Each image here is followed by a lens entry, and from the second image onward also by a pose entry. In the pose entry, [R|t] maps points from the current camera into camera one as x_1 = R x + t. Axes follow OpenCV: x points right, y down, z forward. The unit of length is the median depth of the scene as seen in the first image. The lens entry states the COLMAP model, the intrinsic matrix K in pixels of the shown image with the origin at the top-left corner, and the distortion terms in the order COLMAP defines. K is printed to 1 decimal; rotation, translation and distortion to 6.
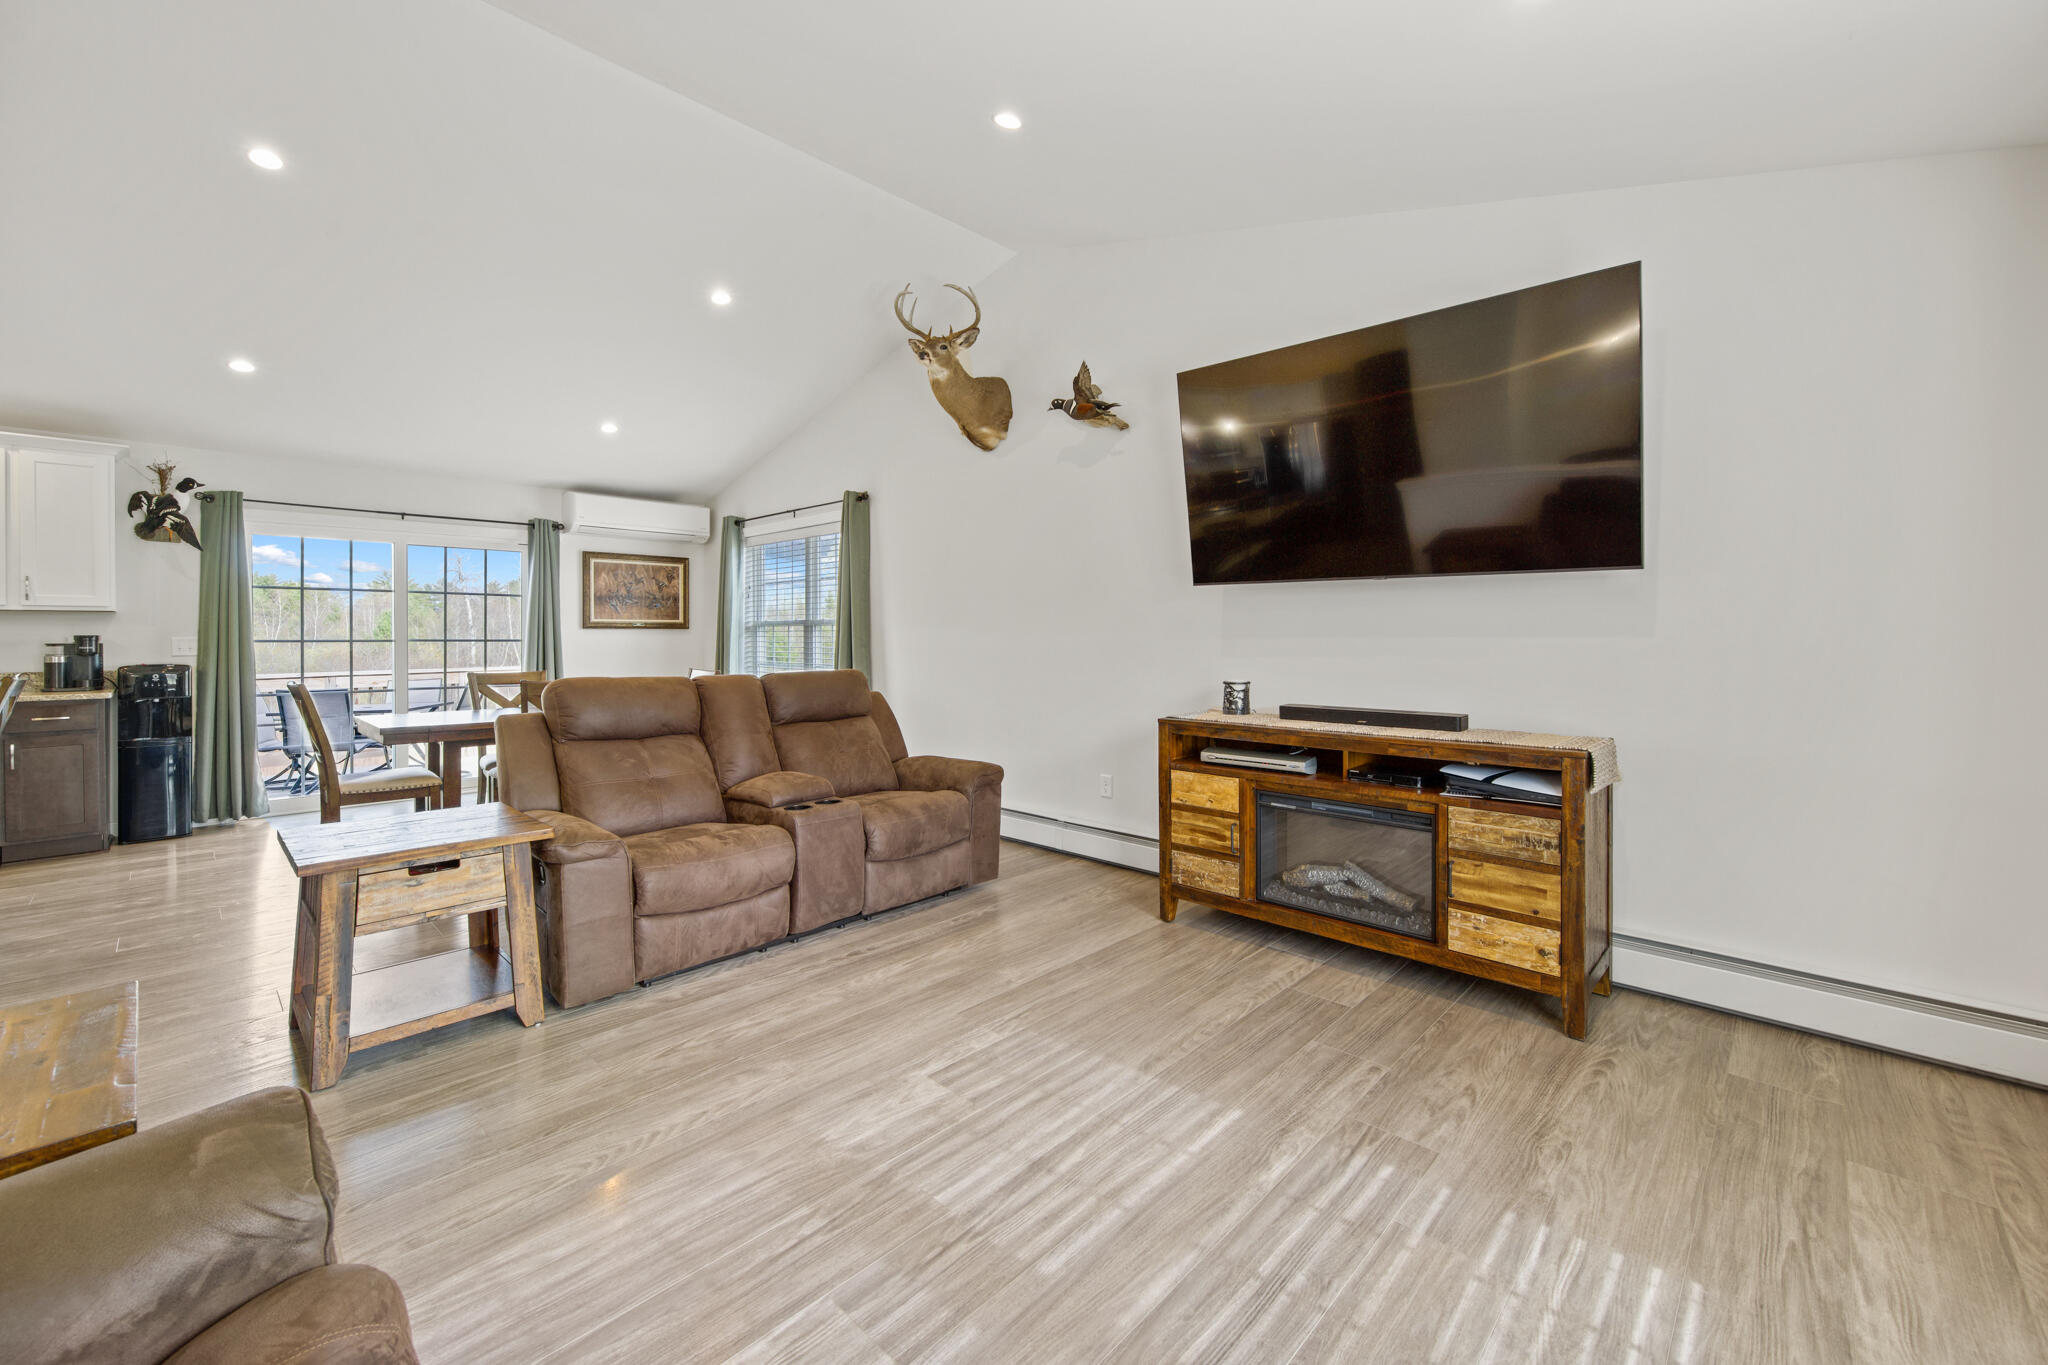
lens RADIAL K [[823.1, 0, 1027.8], [0, 823.1, 638.2], [0, 0, 1]] dist [-0.000771, -0.000041]
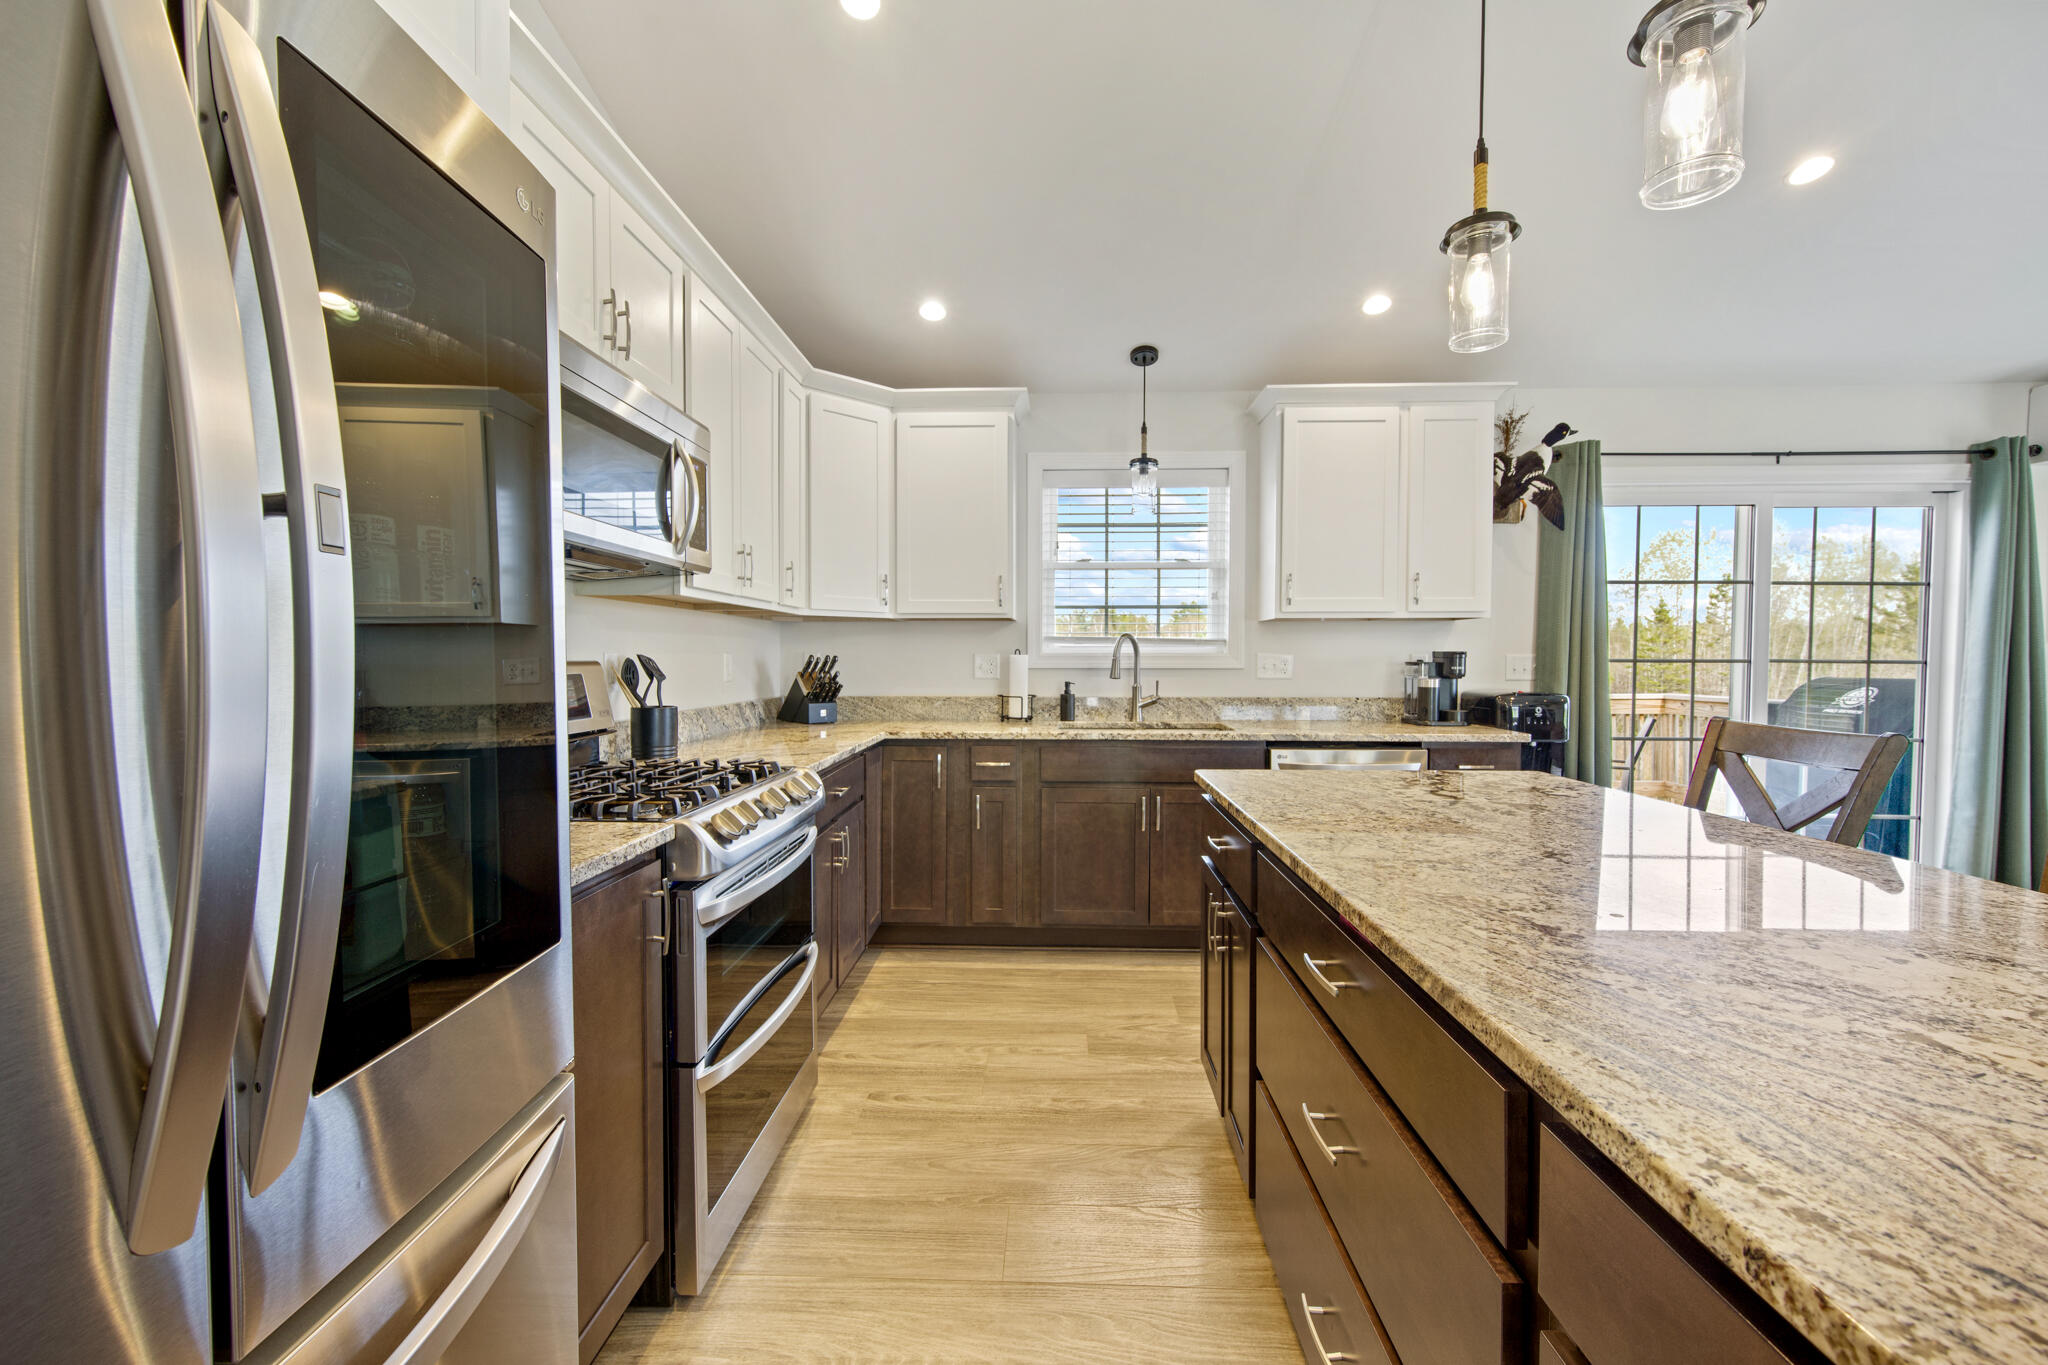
lens RADIAL K [[822.2, 0, 1024.0], [0, 822.2, 682.5], [0, 0, 1]] dist [0.000192, 0.000013]
pose [[0.666861, 0.027396, -0.744678, -1.189568], [-0.005712, 0.999483, 0.031655, 0.004954], [0.745160, -0.016856, 0.666672, 0.296431]]
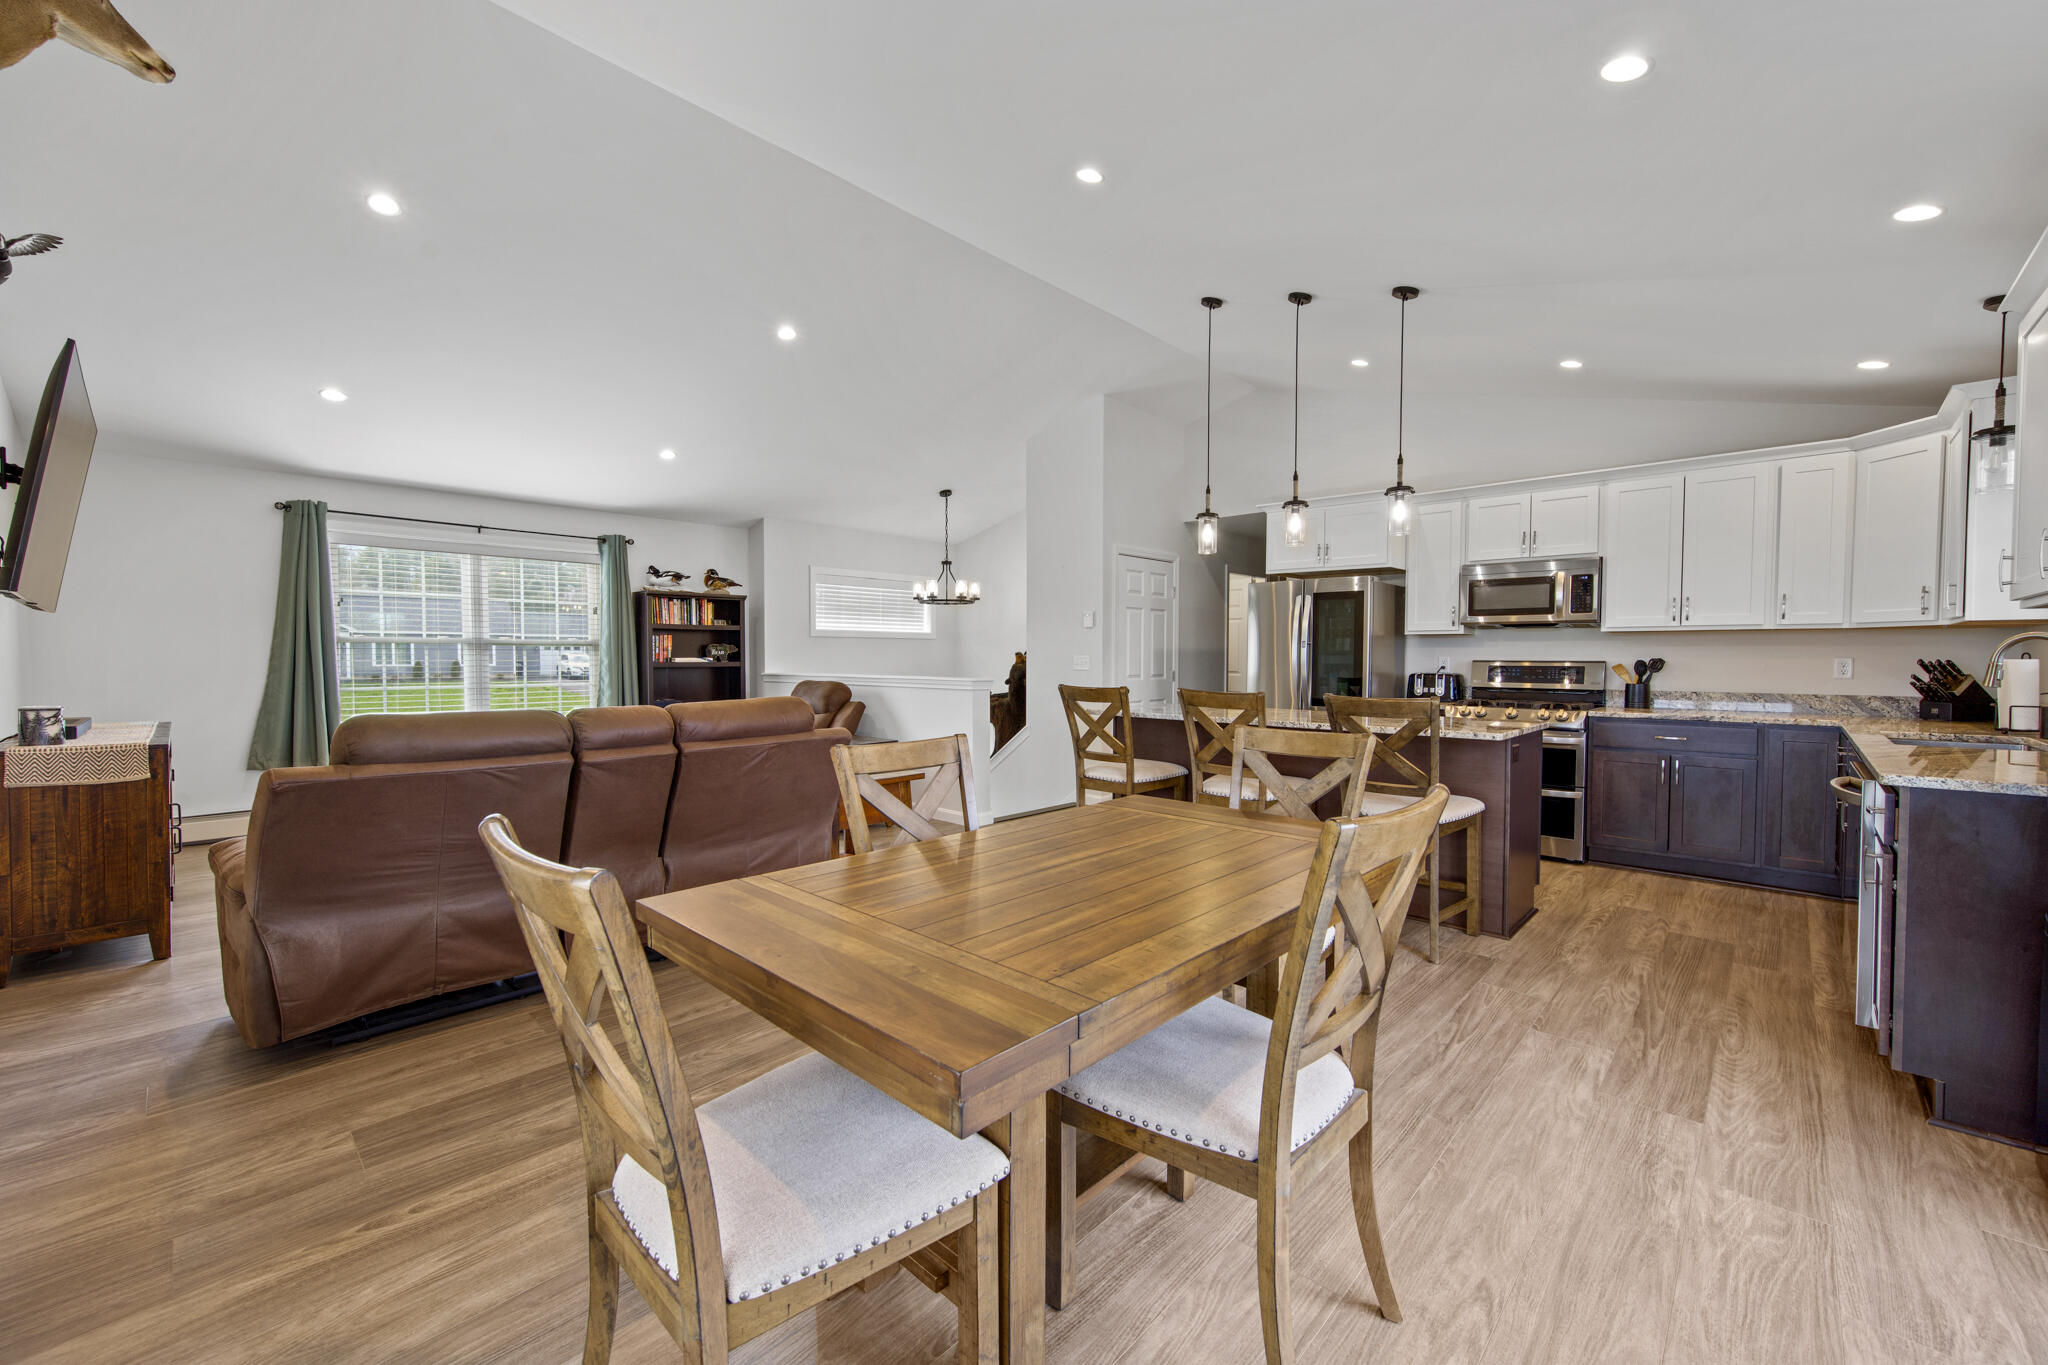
lens RADIAL K [[802.9, 0, 1026.8], [0, 802.9, 680.9], [0, 0, 1]] dist [-0.001647, -0.000063]
pose [[-0.999944, 0.001603, -0.010453, -0.825683], [0.001259, 0.999463, 0.032754, -0.003561], [0.010500, 0.032739, -0.999409, 1.951822]]
